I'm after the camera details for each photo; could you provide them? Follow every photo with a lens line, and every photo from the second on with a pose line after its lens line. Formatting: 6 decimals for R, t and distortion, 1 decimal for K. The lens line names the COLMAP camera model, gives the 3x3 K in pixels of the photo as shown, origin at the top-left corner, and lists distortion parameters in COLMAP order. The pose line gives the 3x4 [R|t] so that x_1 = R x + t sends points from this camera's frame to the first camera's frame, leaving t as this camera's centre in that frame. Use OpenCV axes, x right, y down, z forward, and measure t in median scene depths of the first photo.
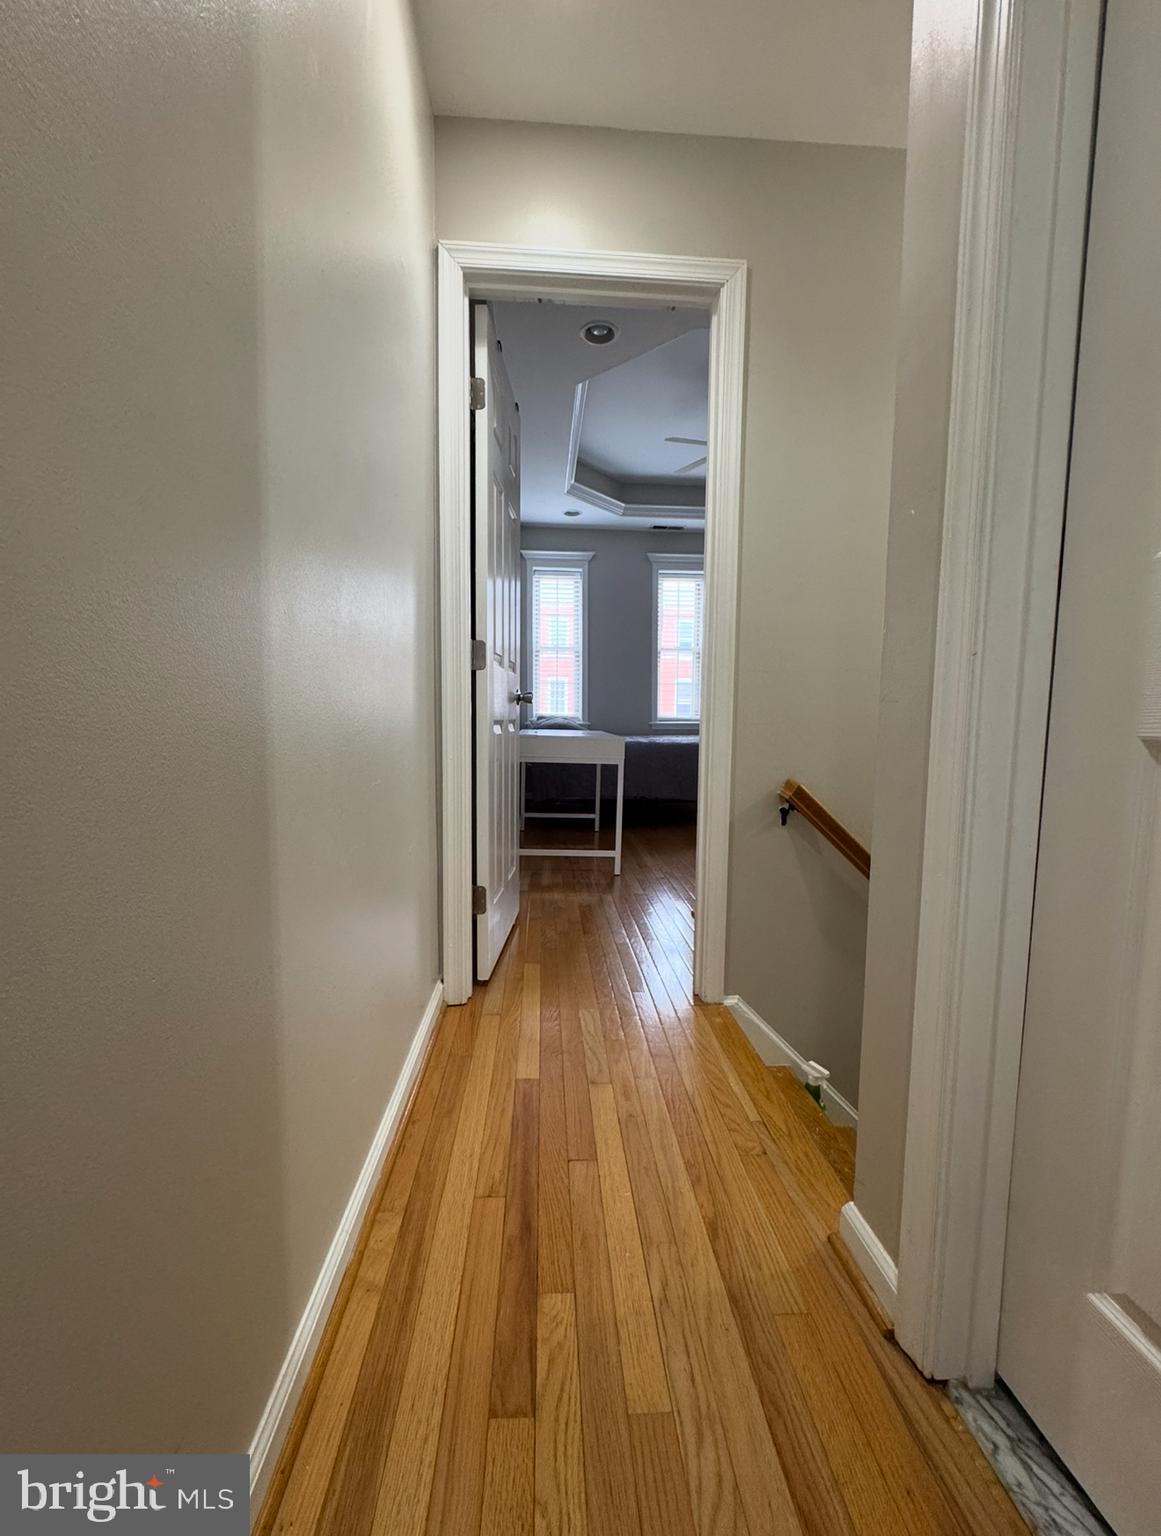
lens RADIAL K [[624.5, 0, 577.0], [0, 624.5, 769.8], [0, 0, 1]] dist [-0.000266, -0.000123]
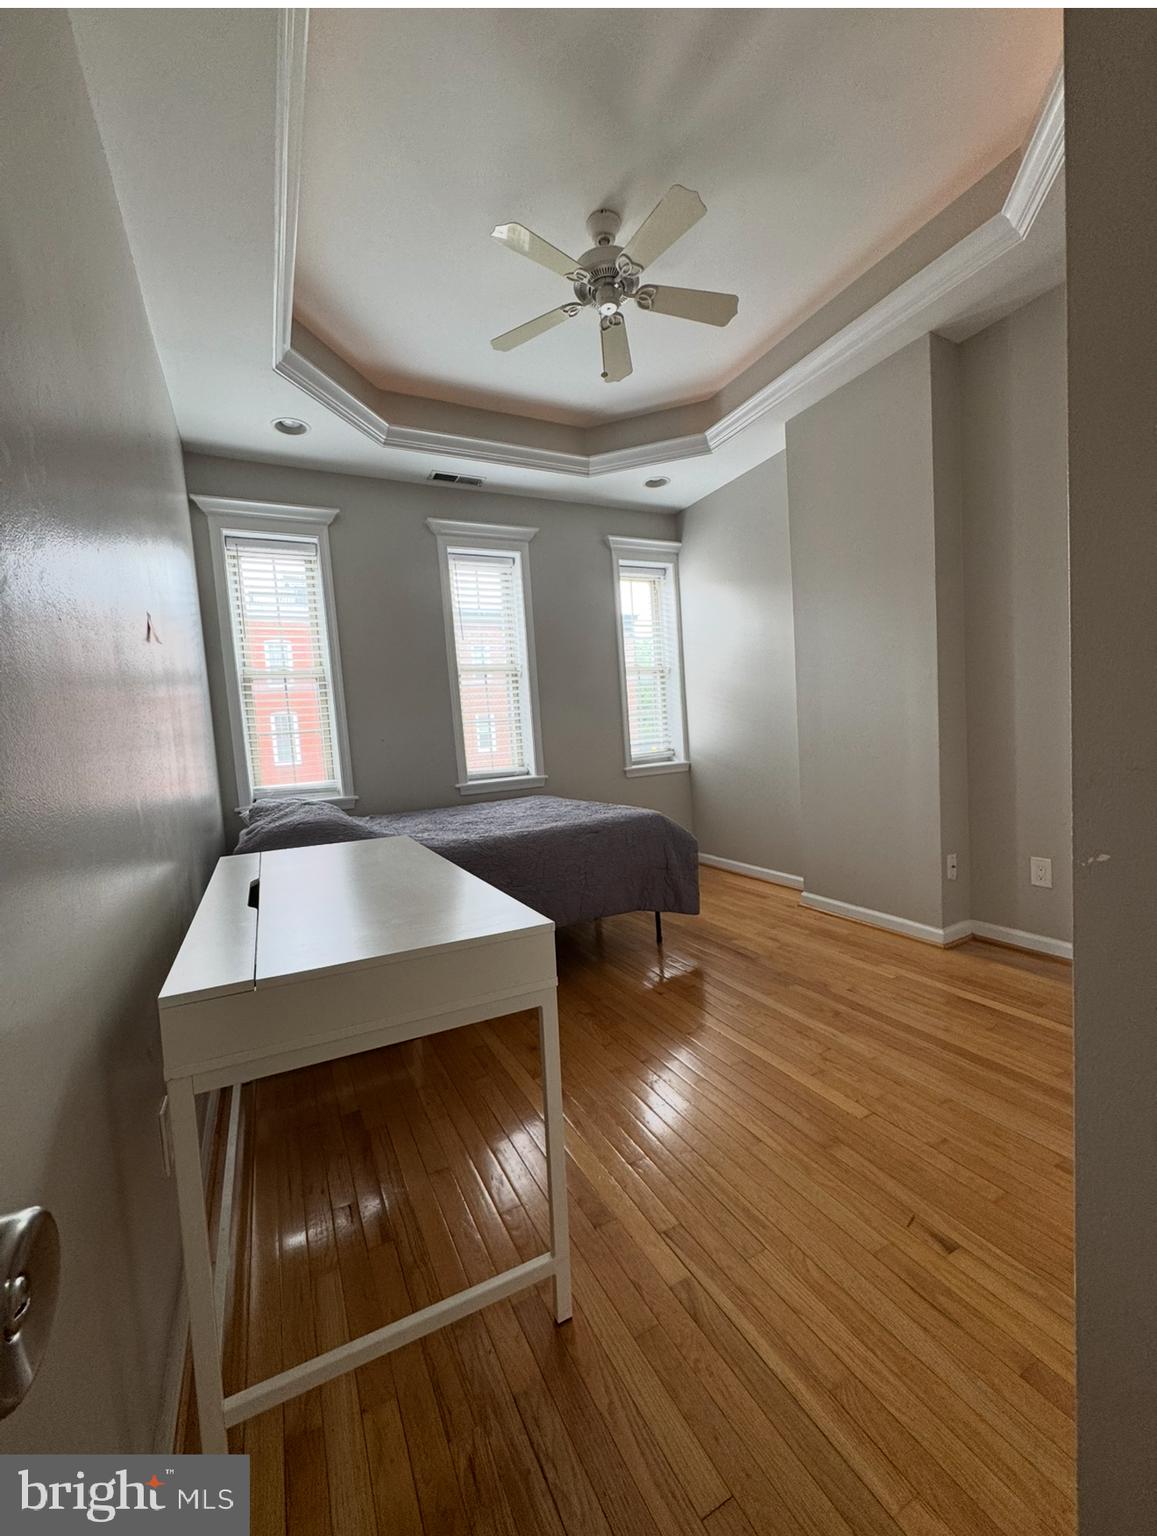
lens RADIAL K [[624.5, 0, 580.5], [0, 624.5, 776.6], [0, 0, 1]] dist [-0.000266, -0.000123]
pose [[0.914706, -0.097052, 0.392294, -0.018335], [0.108341, 0.994091, -0.006684, -0.069527], [-0.389328, 0.048616, 0.919816, 0.383180]]
